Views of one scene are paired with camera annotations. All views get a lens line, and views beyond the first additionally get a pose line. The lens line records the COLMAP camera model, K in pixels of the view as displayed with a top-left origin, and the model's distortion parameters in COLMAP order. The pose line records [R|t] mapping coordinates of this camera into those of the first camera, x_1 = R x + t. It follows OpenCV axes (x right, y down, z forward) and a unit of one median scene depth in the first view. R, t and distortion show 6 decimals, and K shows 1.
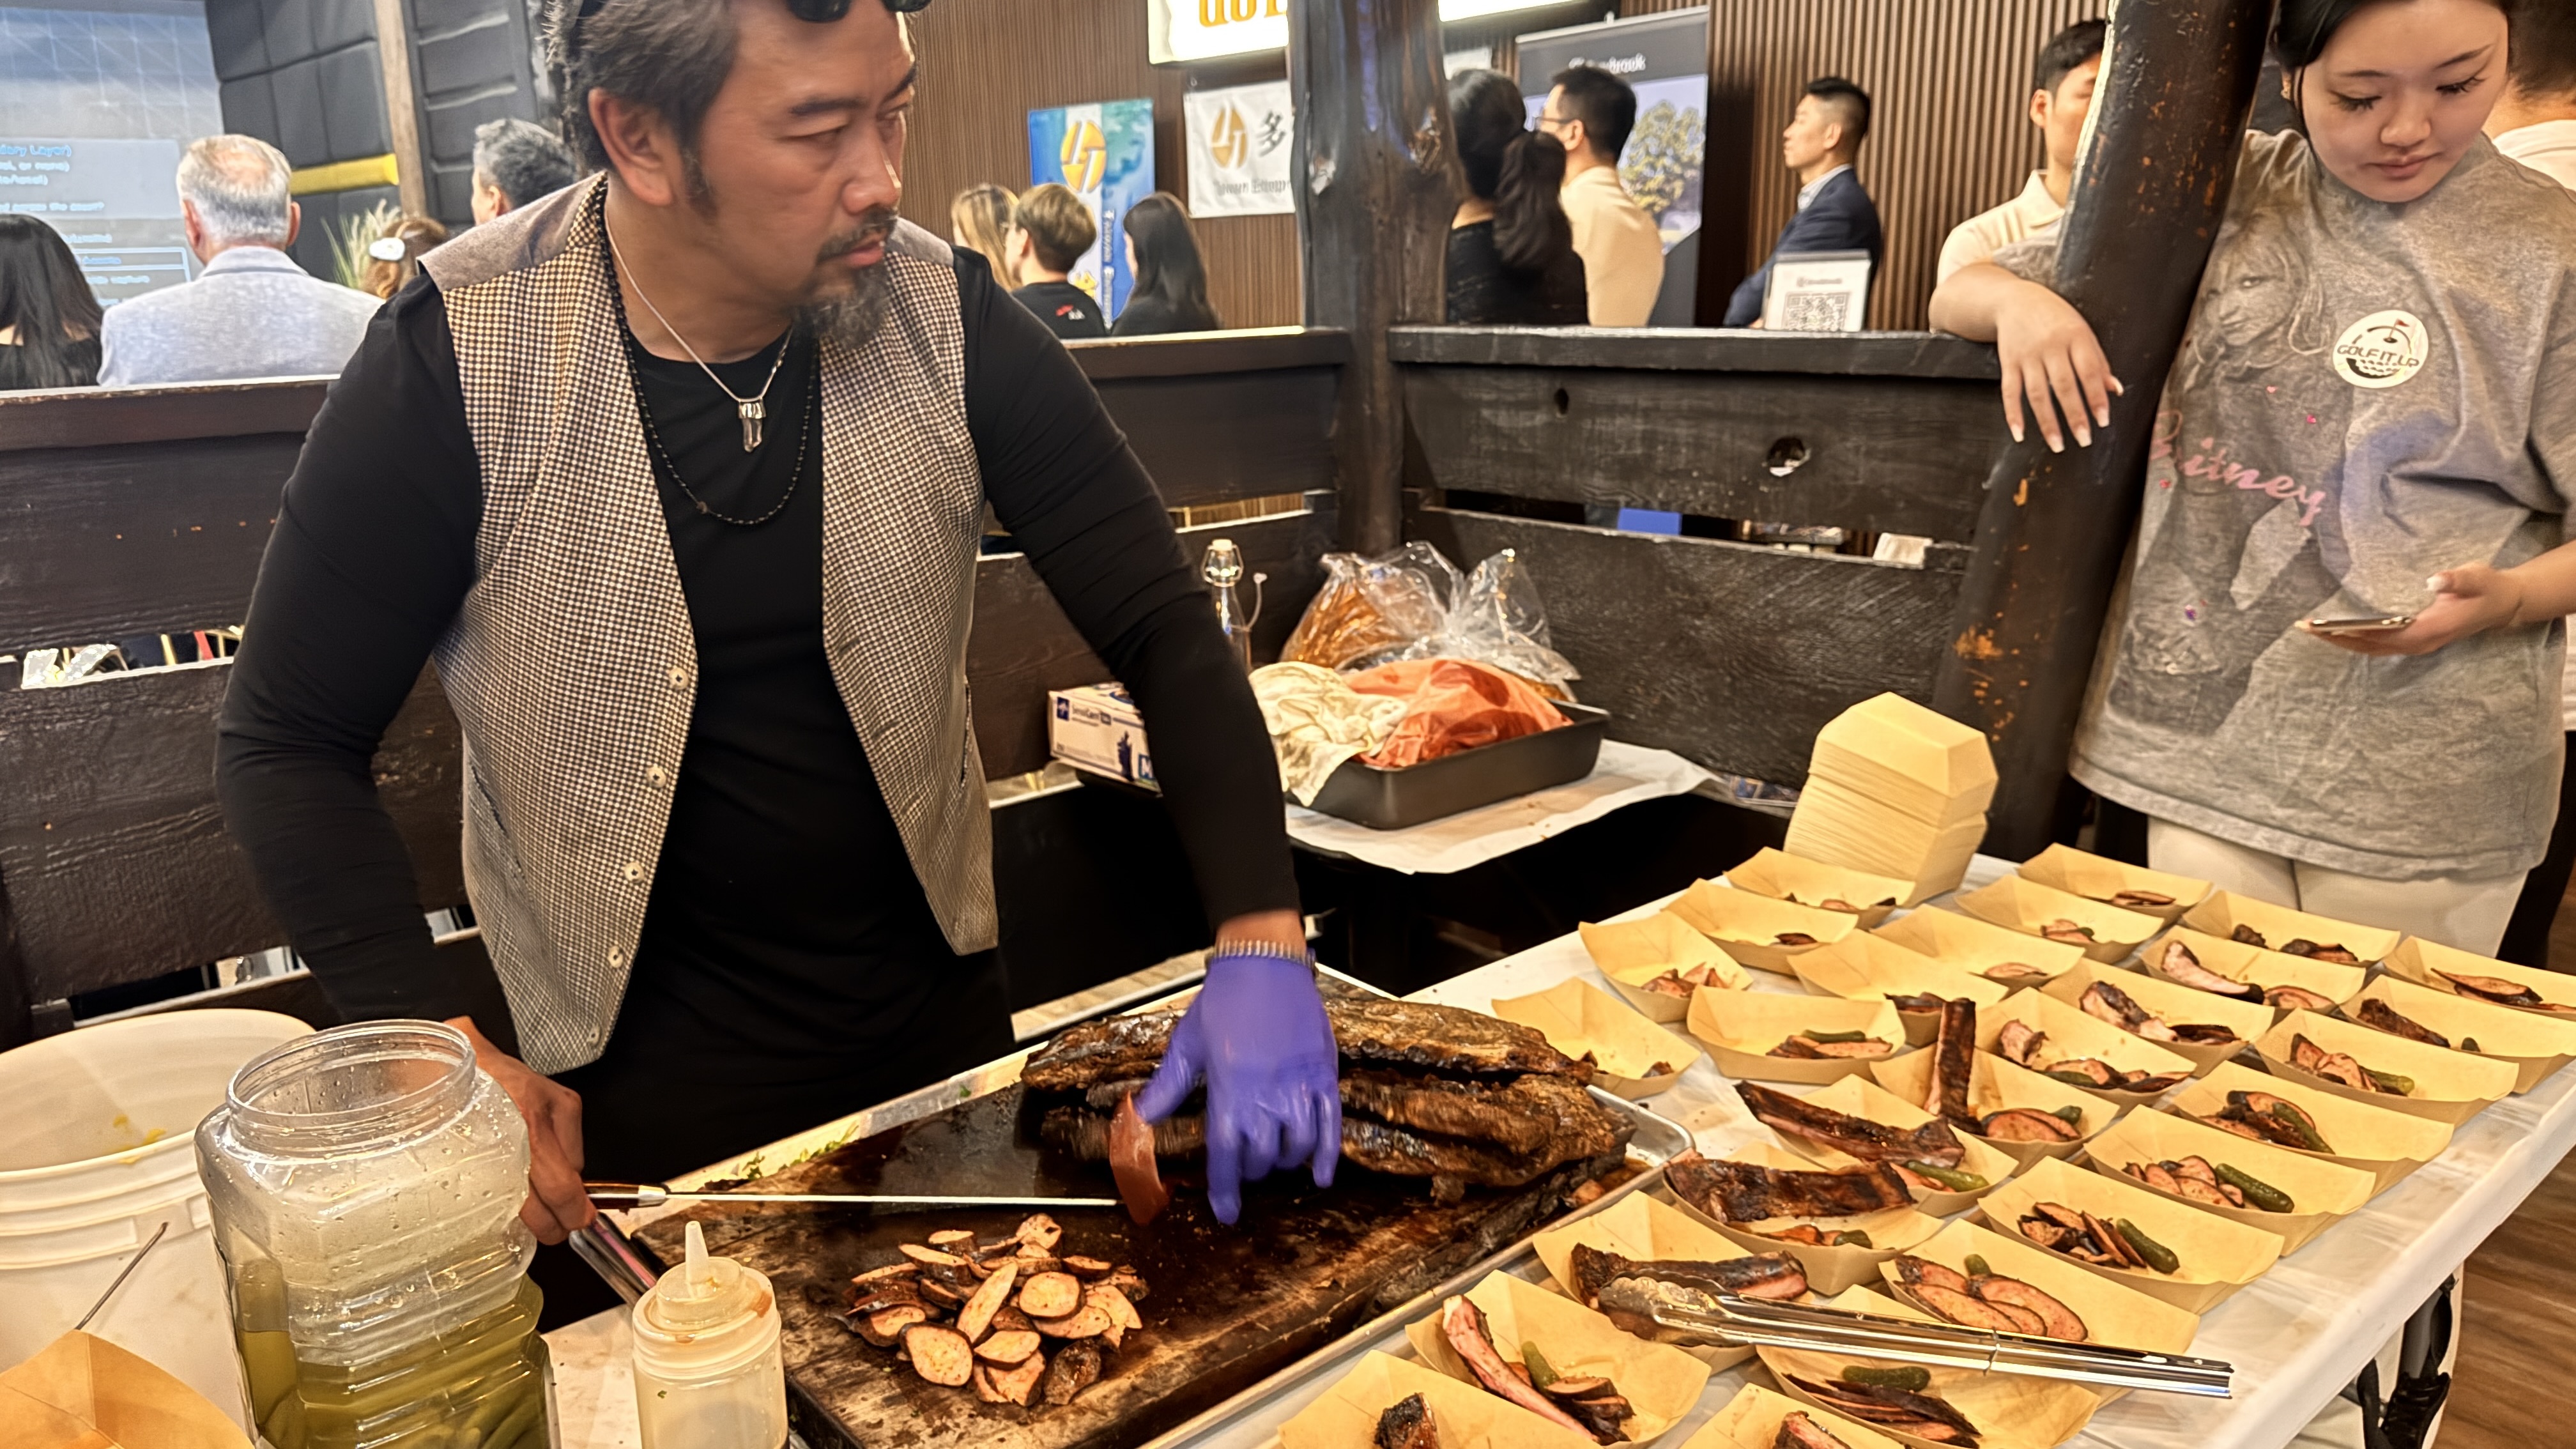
lens RADIAL K [[1819.5, 0, 1270.2], [0, 1819.5, 721.8], [0, 0, 1]] dist [0.081971, -0.124241]
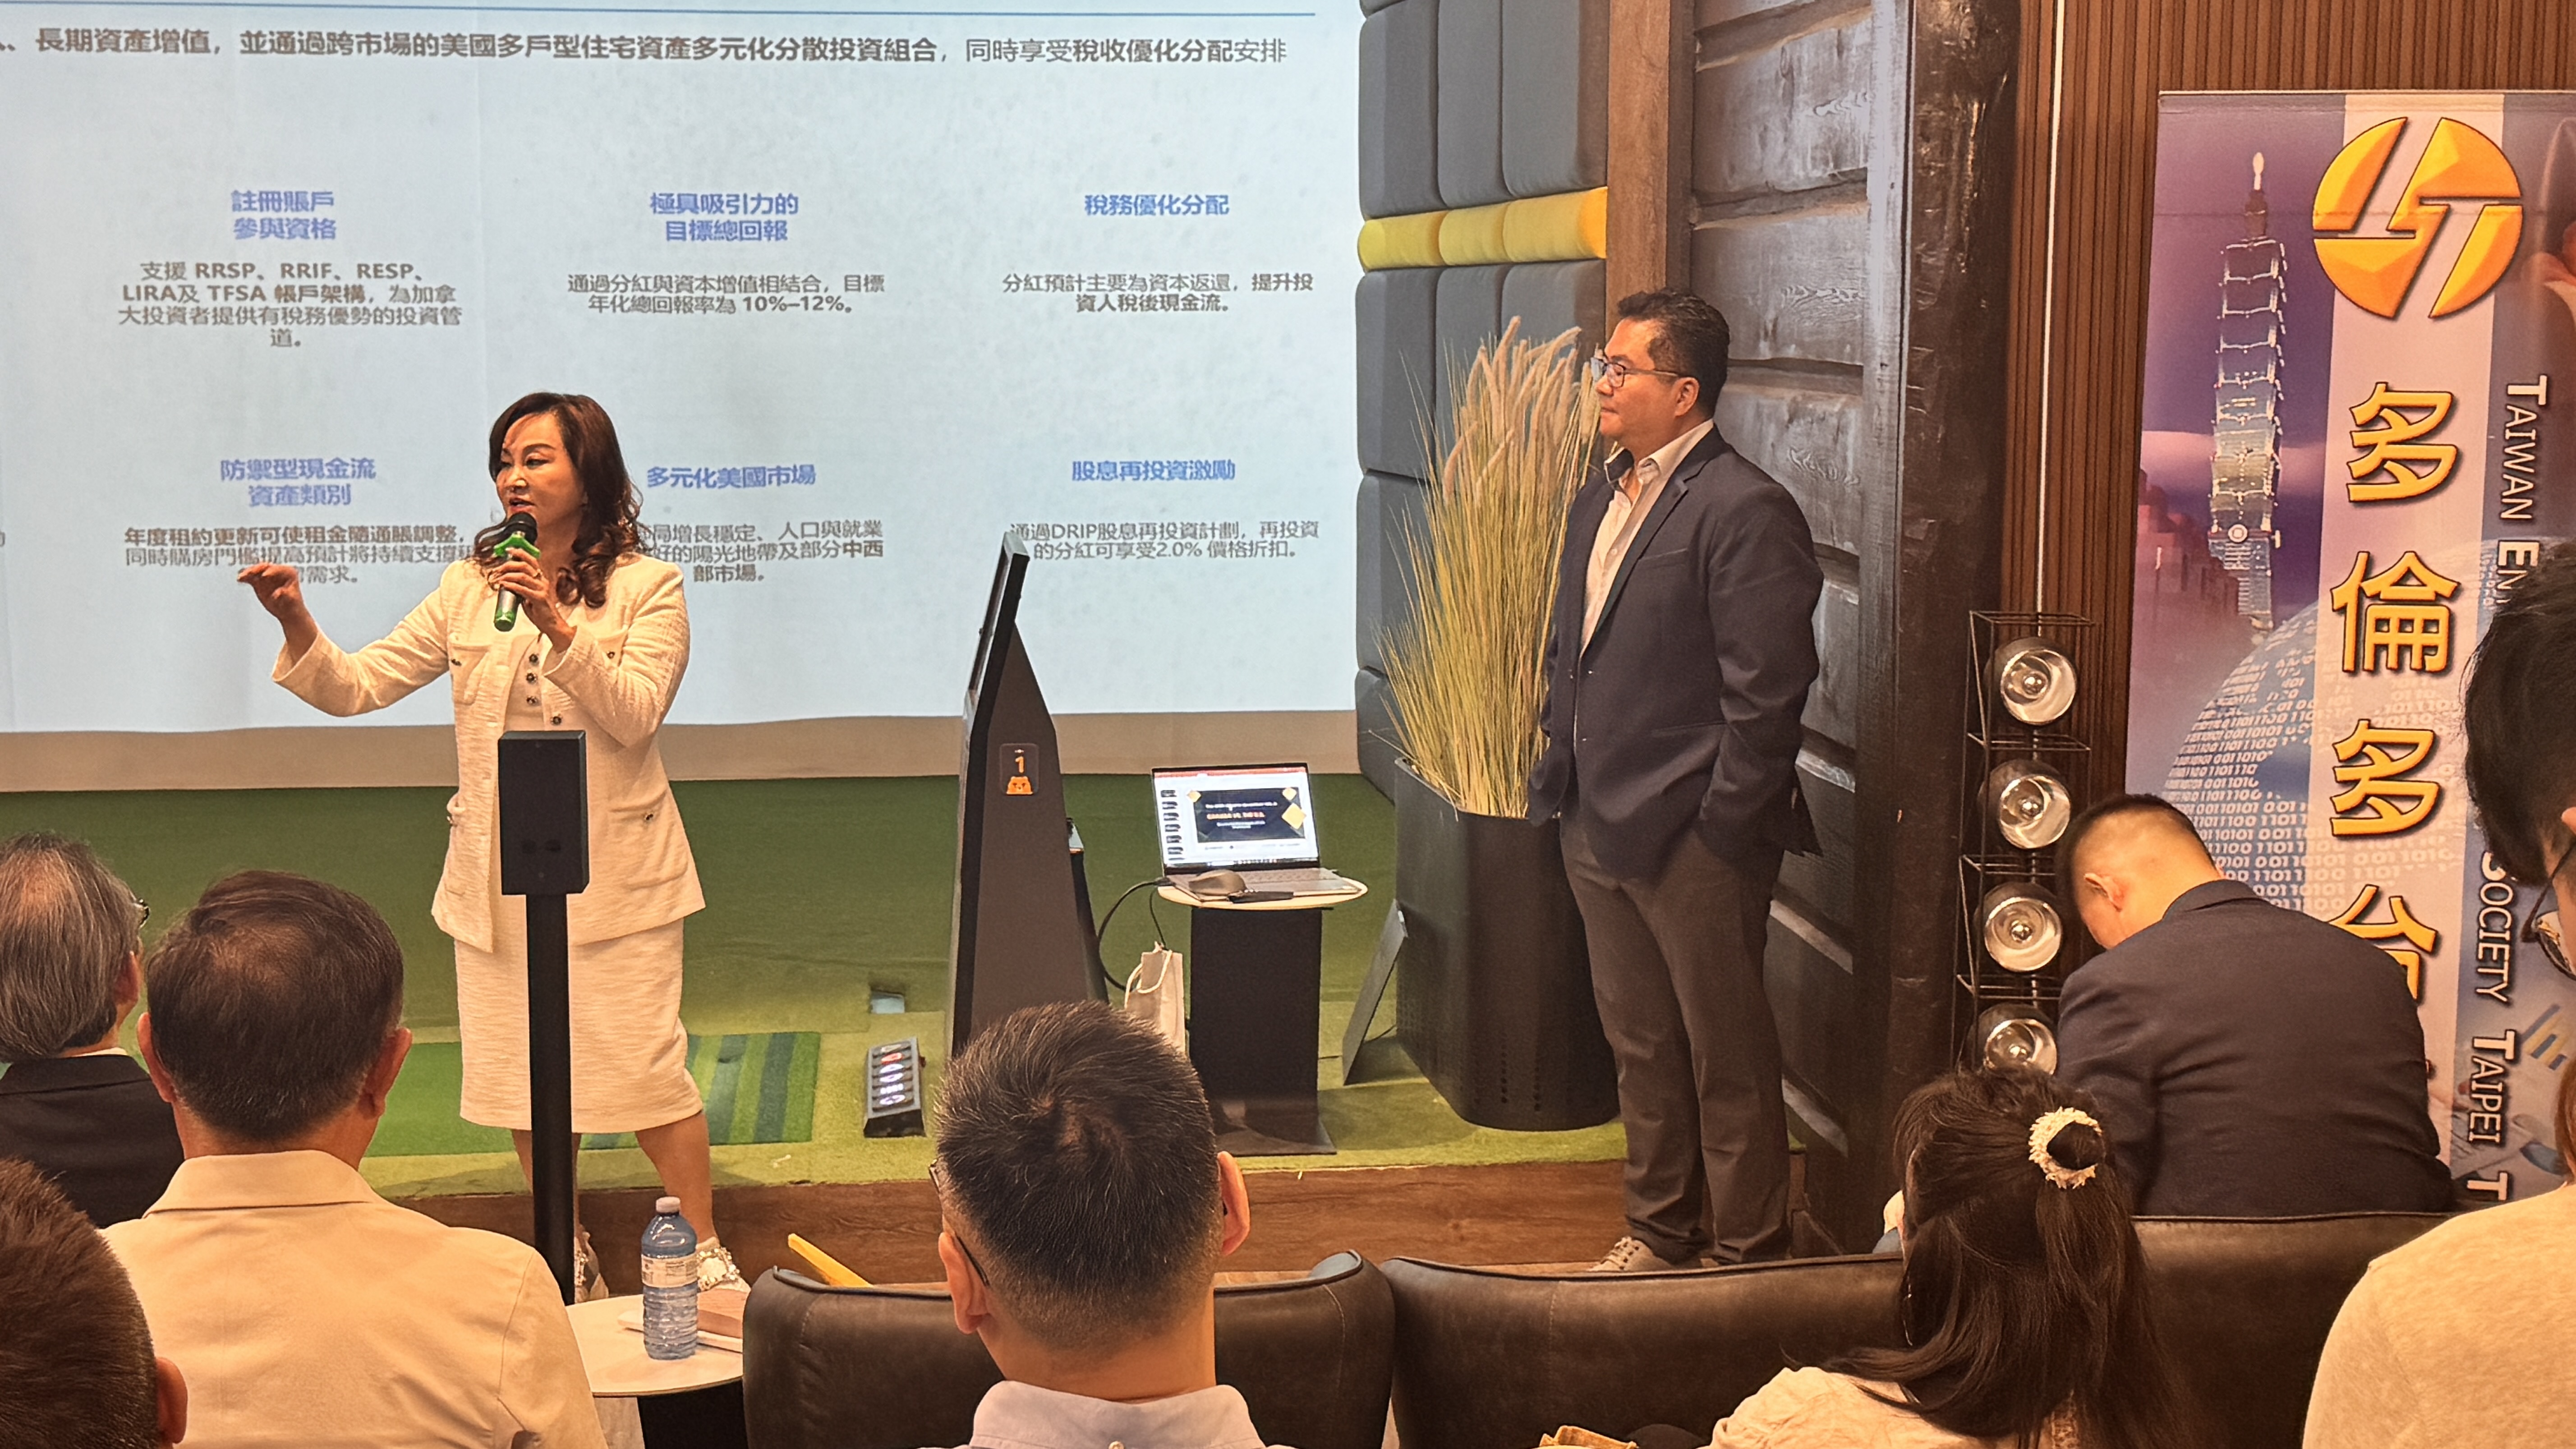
lens RADIAL K [[3385.8, 0, 1273.2], [0, 3385.8, 722.8], [0, 0, 1]] dist [0.178895, -0.262247]
pose [[0.819214, 0.088501, -0.566619, -0.603430], [-0.155628, 0.985252, -0.071118, -0.711545], [0.551968, 0.146443, 0.820905, 2.053779]]
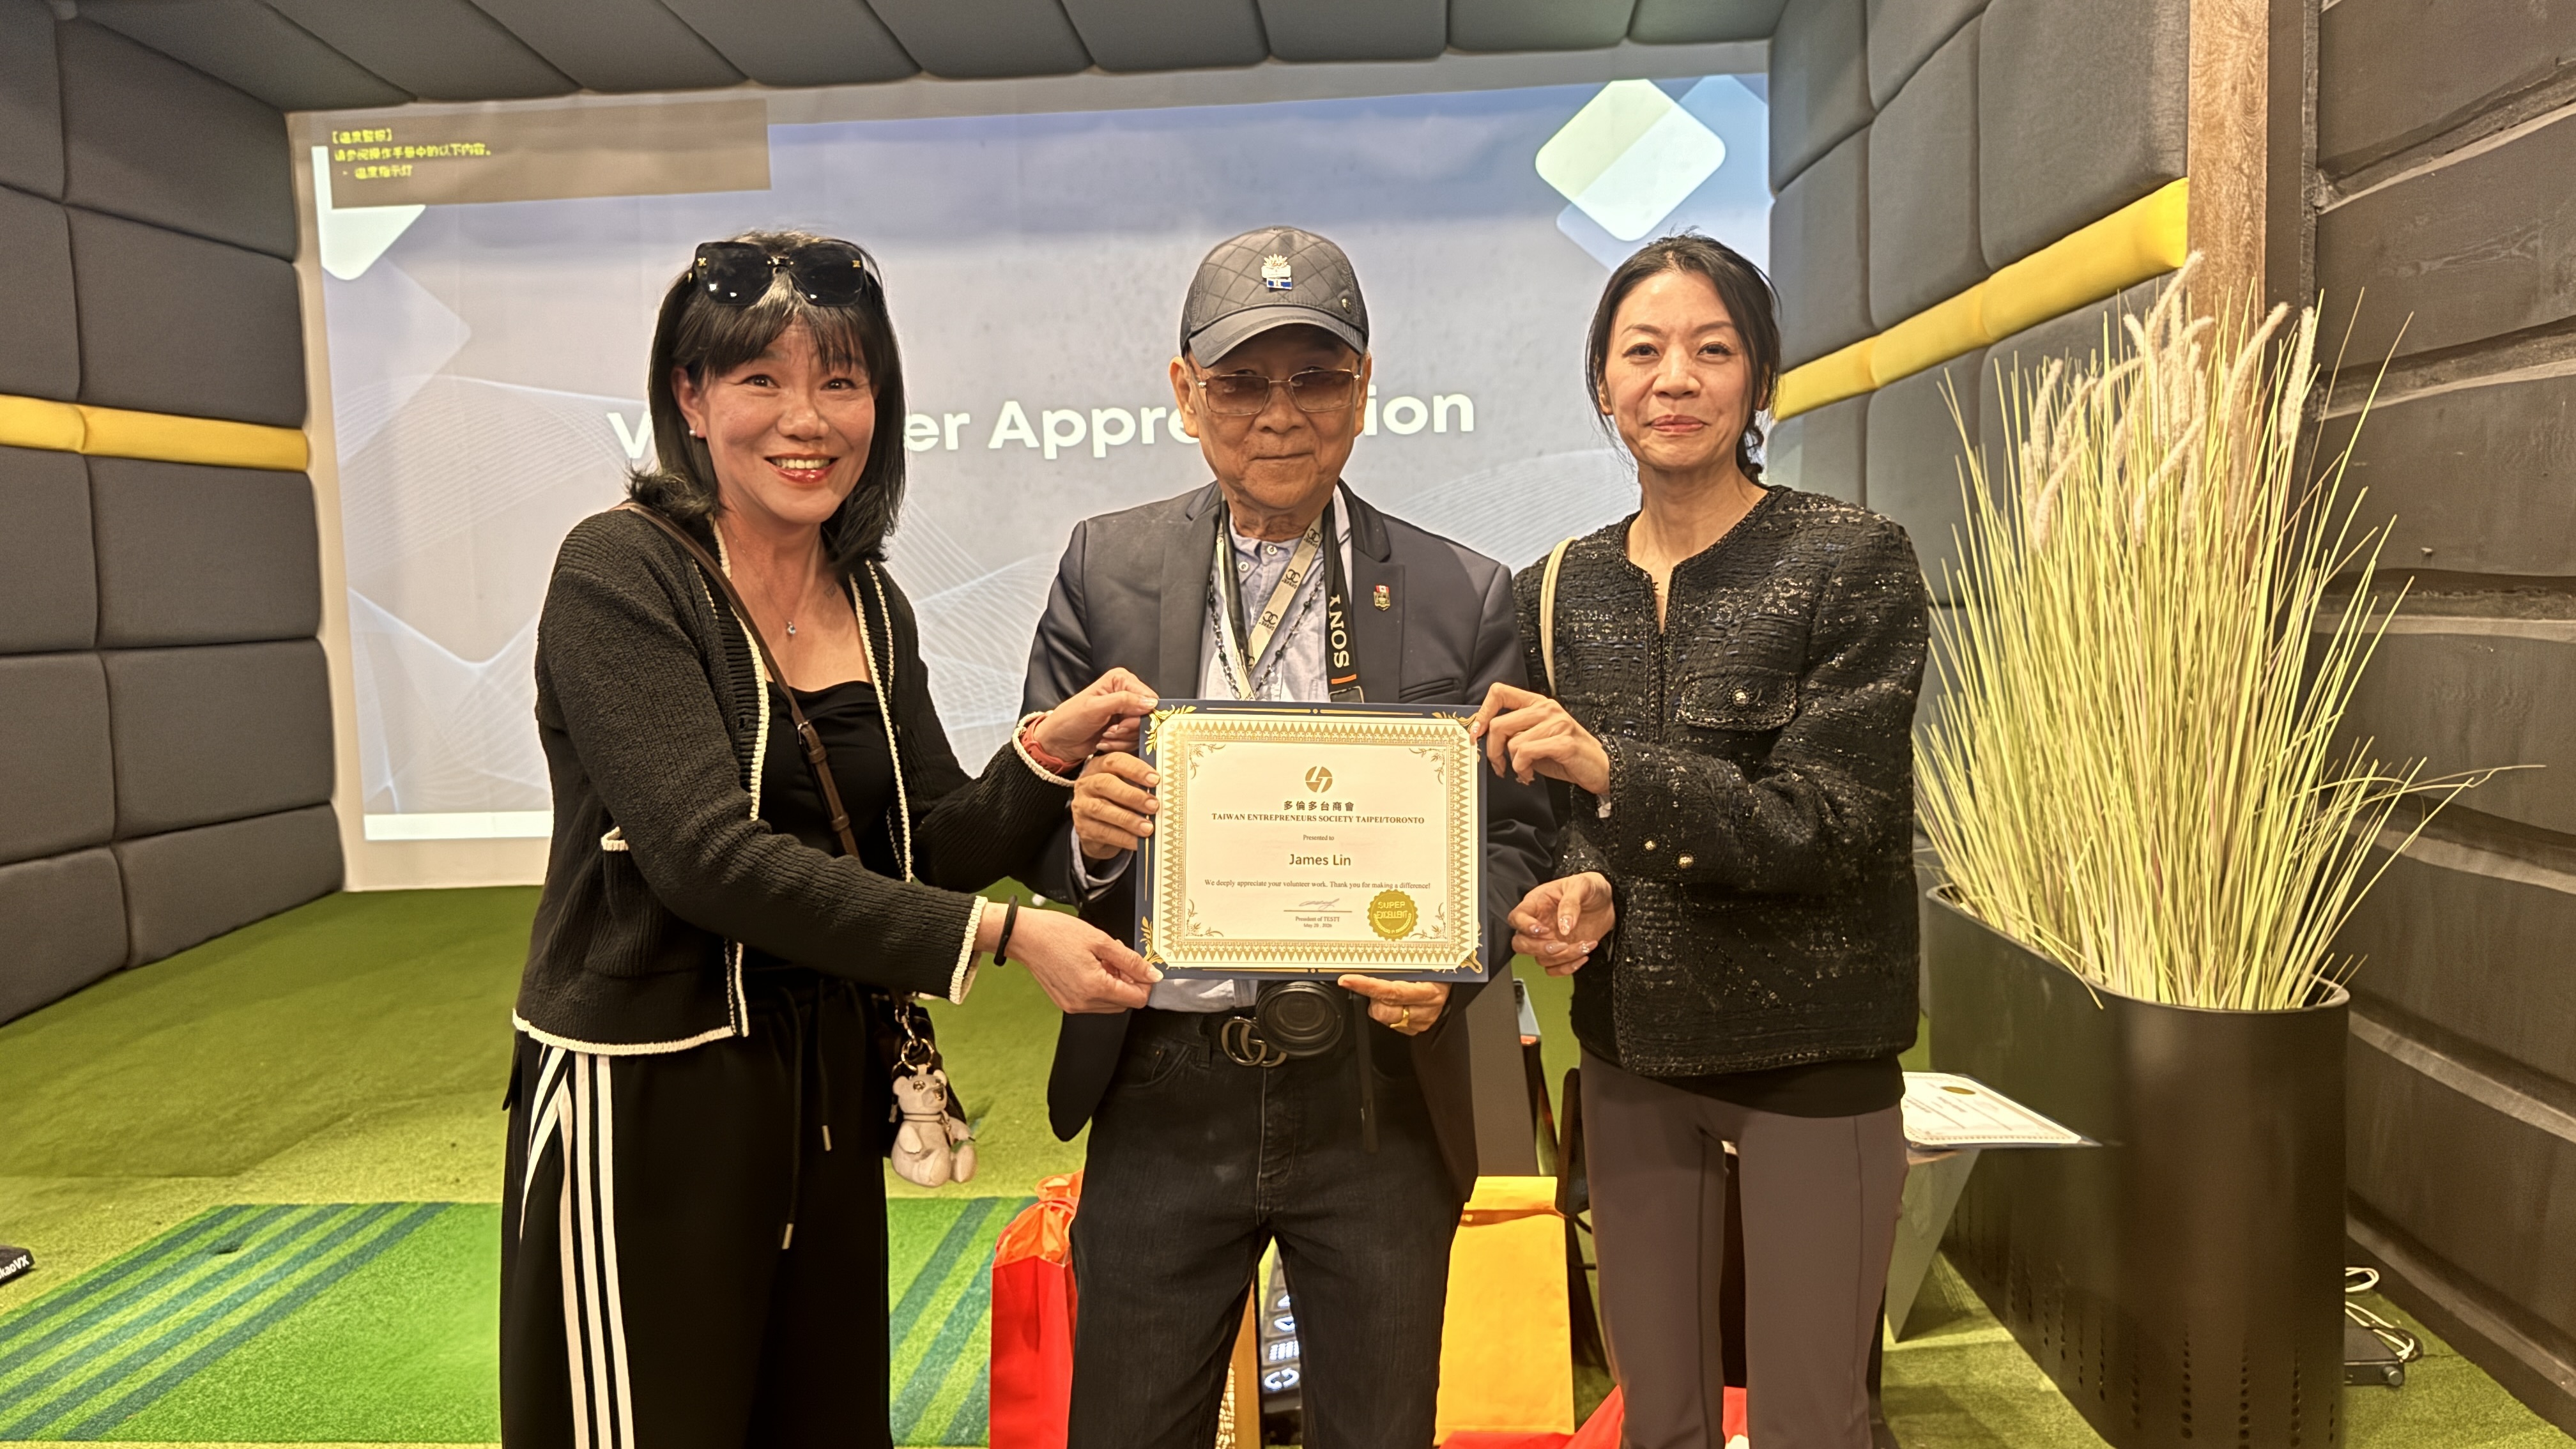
lens RADIAL K [[1845.8, 0, 1293.6], [0, 1845.8, 721.3], [0, 0, 1]] dist [0.011893, -0.020503]
pose [[0.708134, 0.056152, -0.703842, -1.909839], [-0.163424, 0.982799, -0.086014, -0.882215], [0.686905, 0.175934, 0.705130, 3.699687]]
